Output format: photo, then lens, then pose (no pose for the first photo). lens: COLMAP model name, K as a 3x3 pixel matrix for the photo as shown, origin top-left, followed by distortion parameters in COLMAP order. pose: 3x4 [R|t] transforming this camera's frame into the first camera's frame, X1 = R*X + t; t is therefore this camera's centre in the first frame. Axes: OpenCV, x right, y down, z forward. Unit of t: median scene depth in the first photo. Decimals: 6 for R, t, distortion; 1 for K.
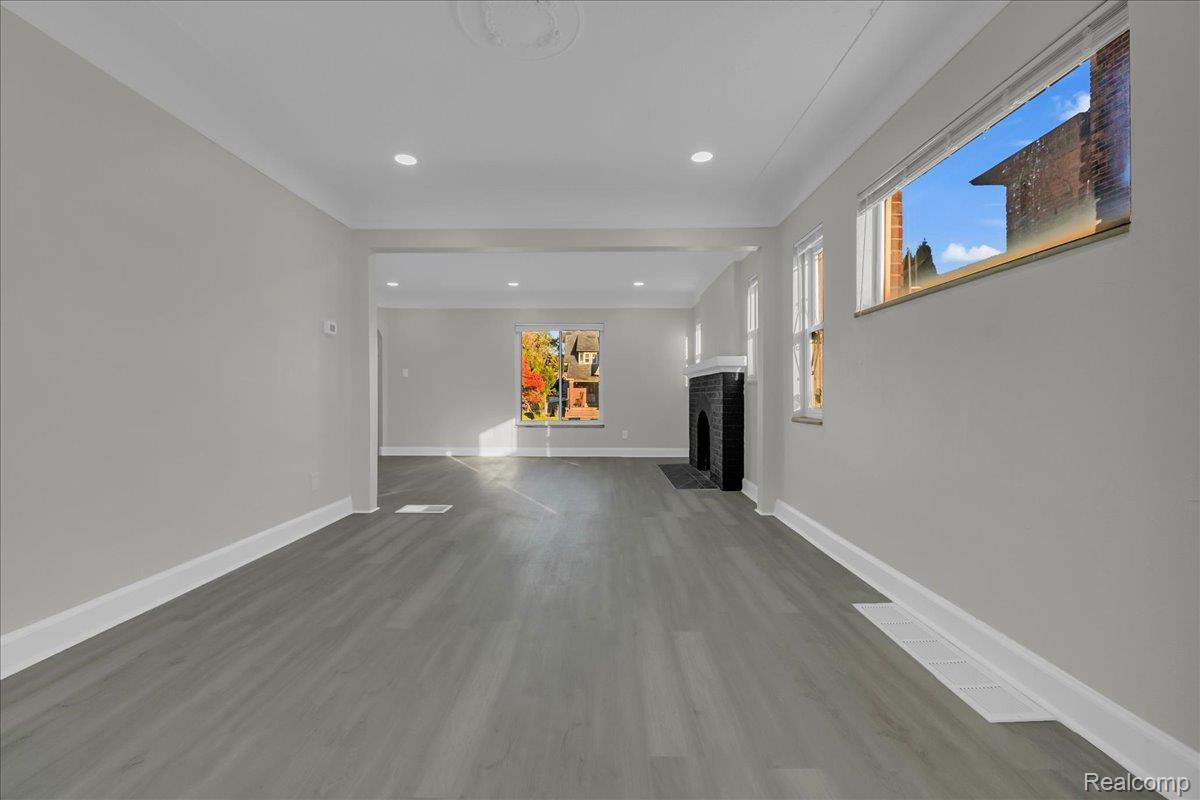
lens RADIAL K [[488.3, 0, 602.0], [0, 488.3, 405.3], [0, 0, 1]] dist [-0.011602, -0.000504]
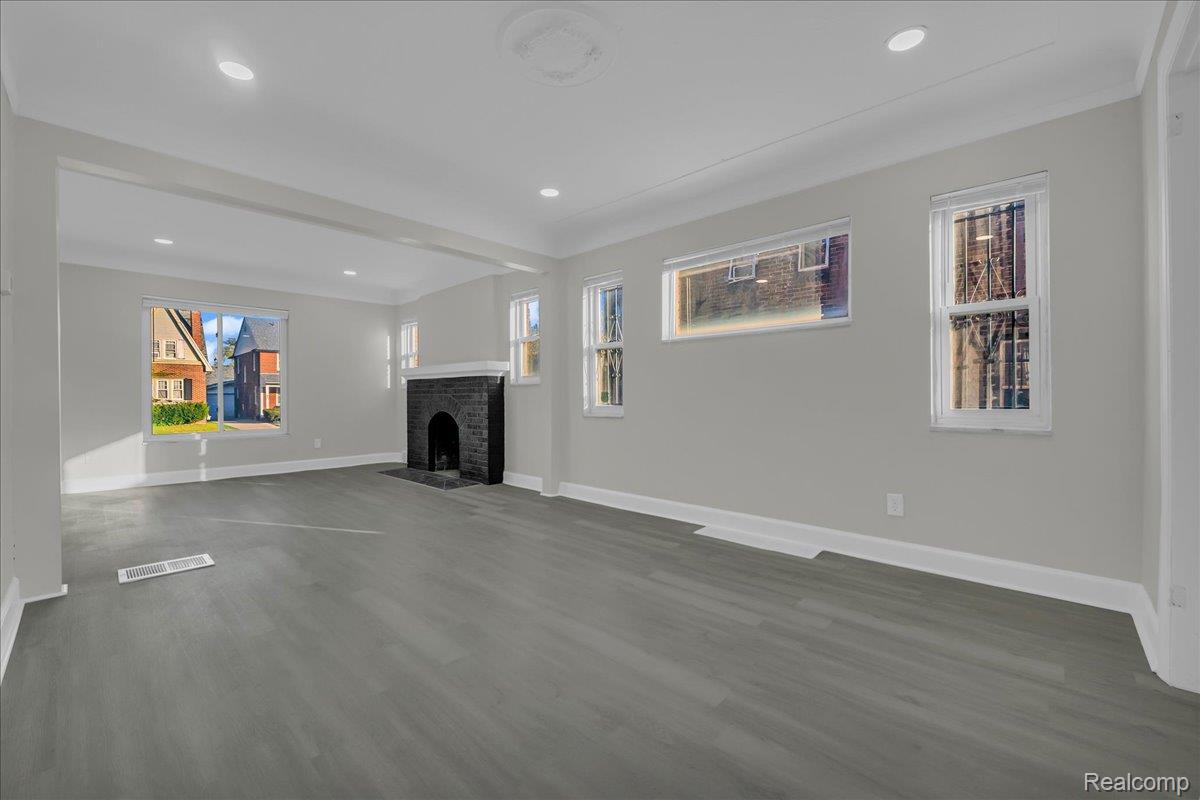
lens RADIAL K [[483.4, 0, 607.8], [0, 483.4, 410.0], [0, 0, 1]] dist [0.001548, 0.000019]
pose [[0.673493, -0.029315, 0.738612, -0.369409], [0.021151, 0.999568, 0.020386, -0.007810], [-0.738891, 0.001893, 0.673823, 0.077358]]
